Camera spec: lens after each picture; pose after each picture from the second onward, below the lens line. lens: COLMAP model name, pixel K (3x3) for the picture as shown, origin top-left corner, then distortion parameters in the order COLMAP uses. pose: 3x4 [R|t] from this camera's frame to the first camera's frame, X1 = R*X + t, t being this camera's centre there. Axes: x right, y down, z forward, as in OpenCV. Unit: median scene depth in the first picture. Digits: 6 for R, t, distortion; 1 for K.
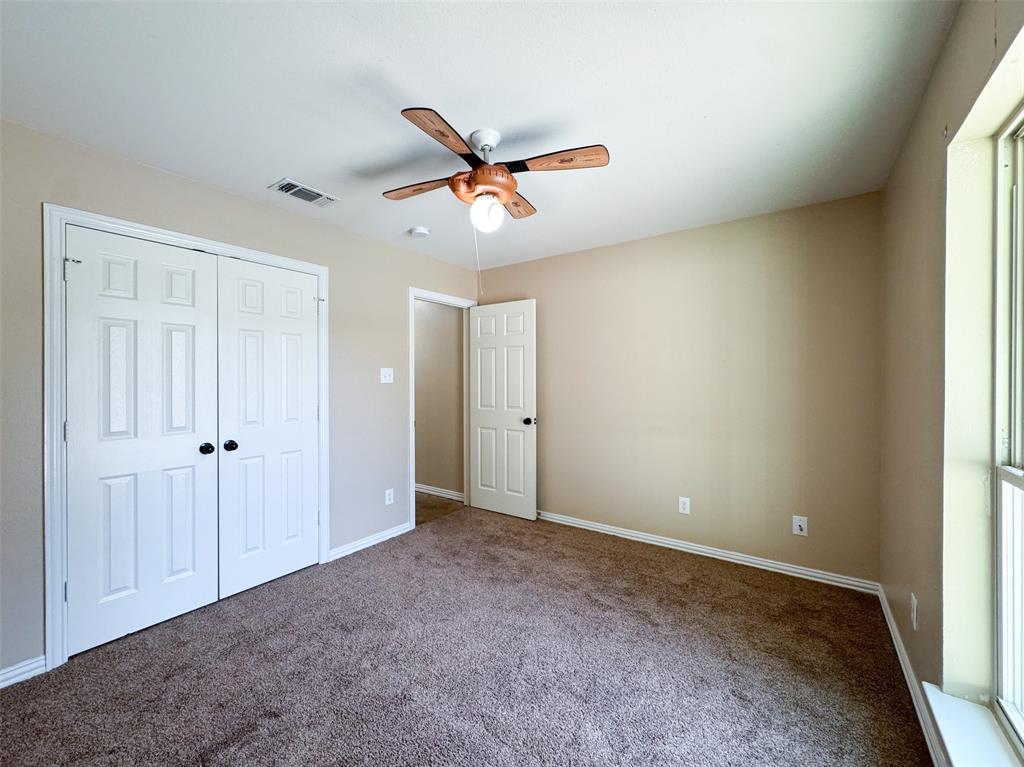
lens RADIAL K [[412.6, 0, 517.6], [0, 412.6, 377.2], [0, 0, 1]] dist [-0.001226, 0.000348]
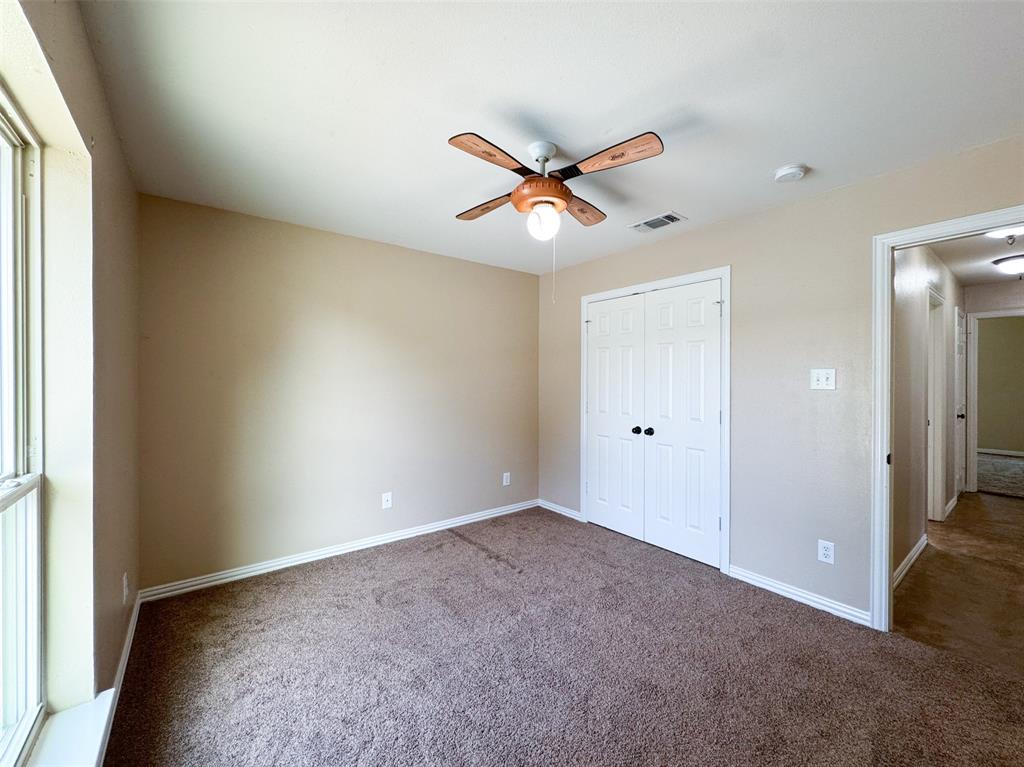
lens RADIAL K [[412.6, 0, 510.3], [0, 412.6, 386.2], [0, 0, 1]] dist [-0.001226, 0.000348]
pose [[-0.298261, 0.006750, -0.954460, 0.611604], [-0.009467, 0.999905, 0.010029, 0.007245], [0.954437, 0.012027, -0.298169, 0.817724]]
